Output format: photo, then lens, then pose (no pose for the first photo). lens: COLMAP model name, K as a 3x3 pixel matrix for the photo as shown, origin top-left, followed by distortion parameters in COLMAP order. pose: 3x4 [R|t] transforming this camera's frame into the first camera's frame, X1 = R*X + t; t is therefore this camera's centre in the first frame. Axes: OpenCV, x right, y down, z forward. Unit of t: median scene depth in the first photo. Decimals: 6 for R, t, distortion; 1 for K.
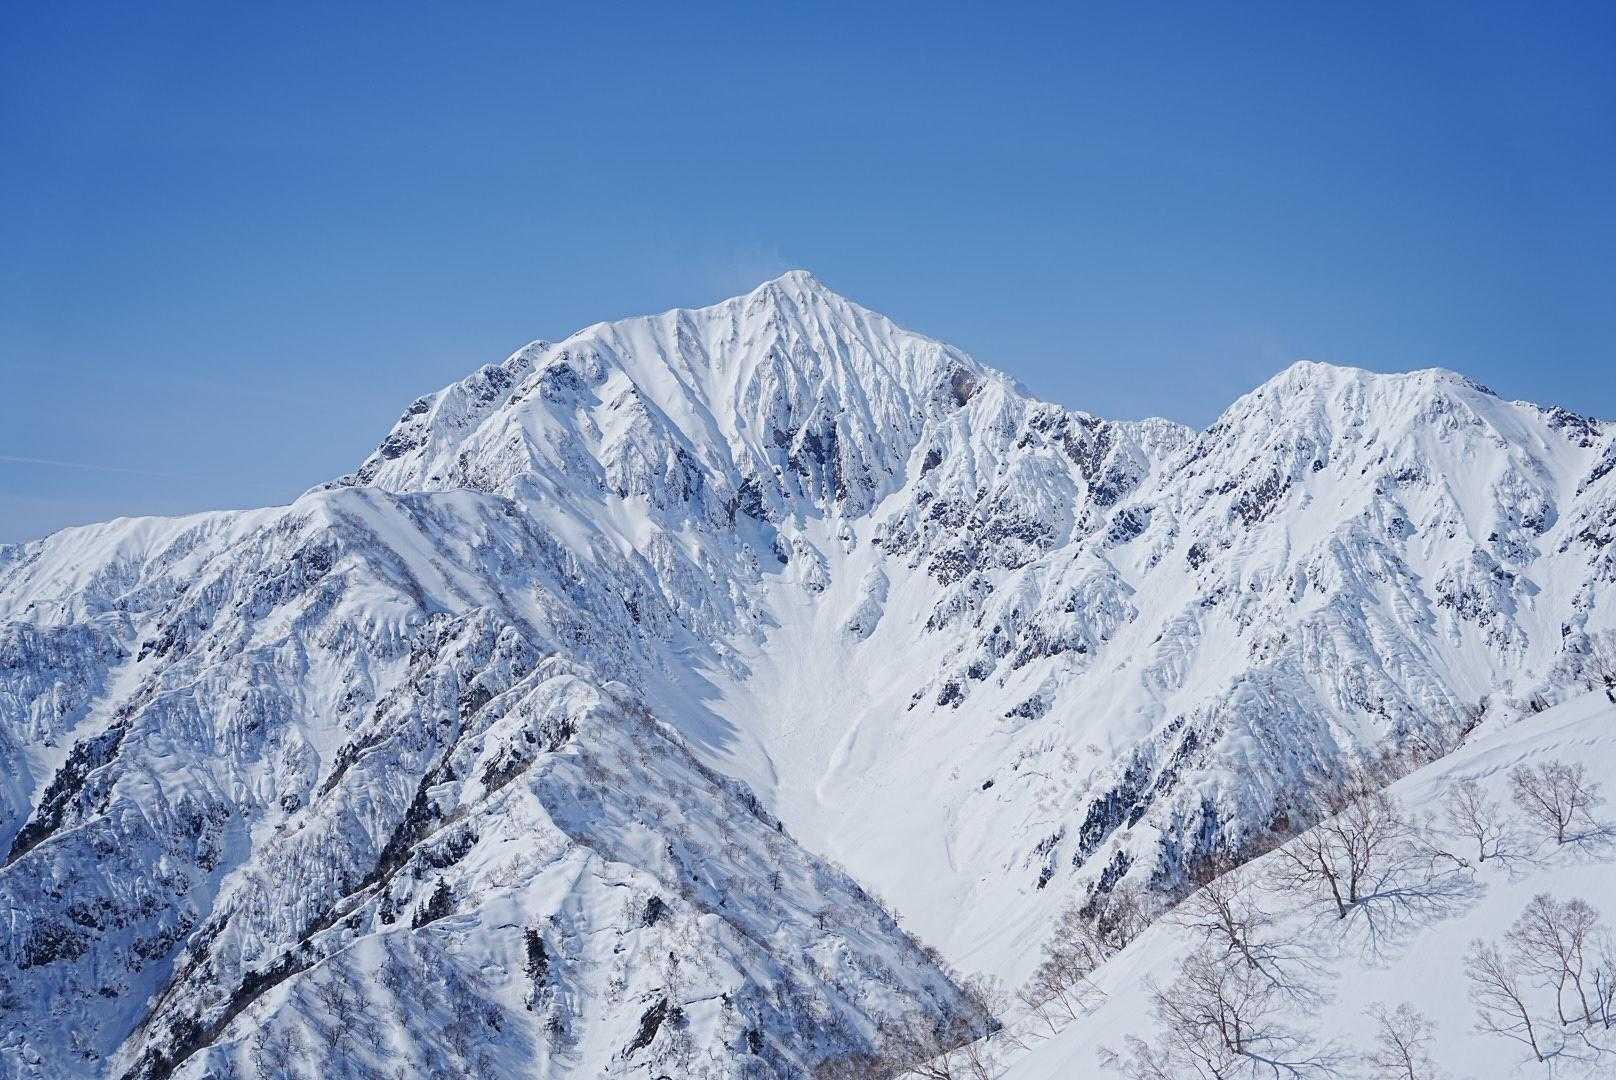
lens RADIAL K [[2362.4, 0, 799.3], [0, 2362.4, 510.8], [0, 0, 1]] dist [0.278658, 0.089836]
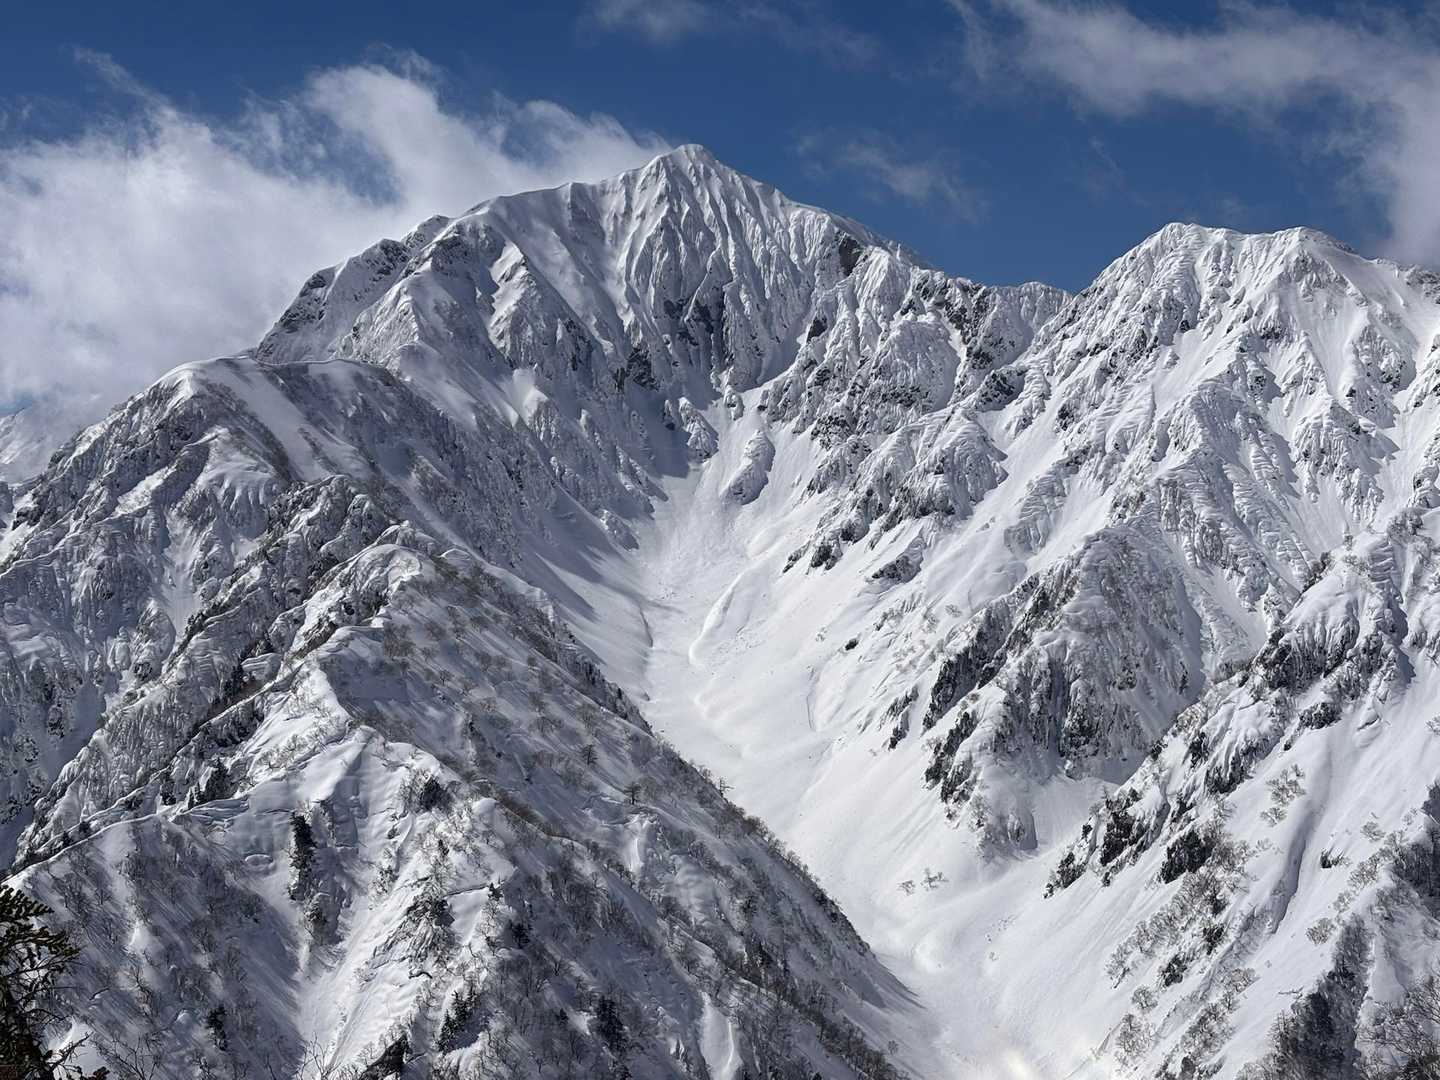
lens RADIAL K [[2118.2, 0, 720.0], [0, 2118.2, 540.0], [0, 0, 1]] dist [0.202441, -0.715304]
pose [[0.999724, -0.010640, -0.020946, 0.040134], [0.012121, 0.997337, 0.071914, 0.004384], [0.020125, -0.072148, 0.997191, 0.093368]]
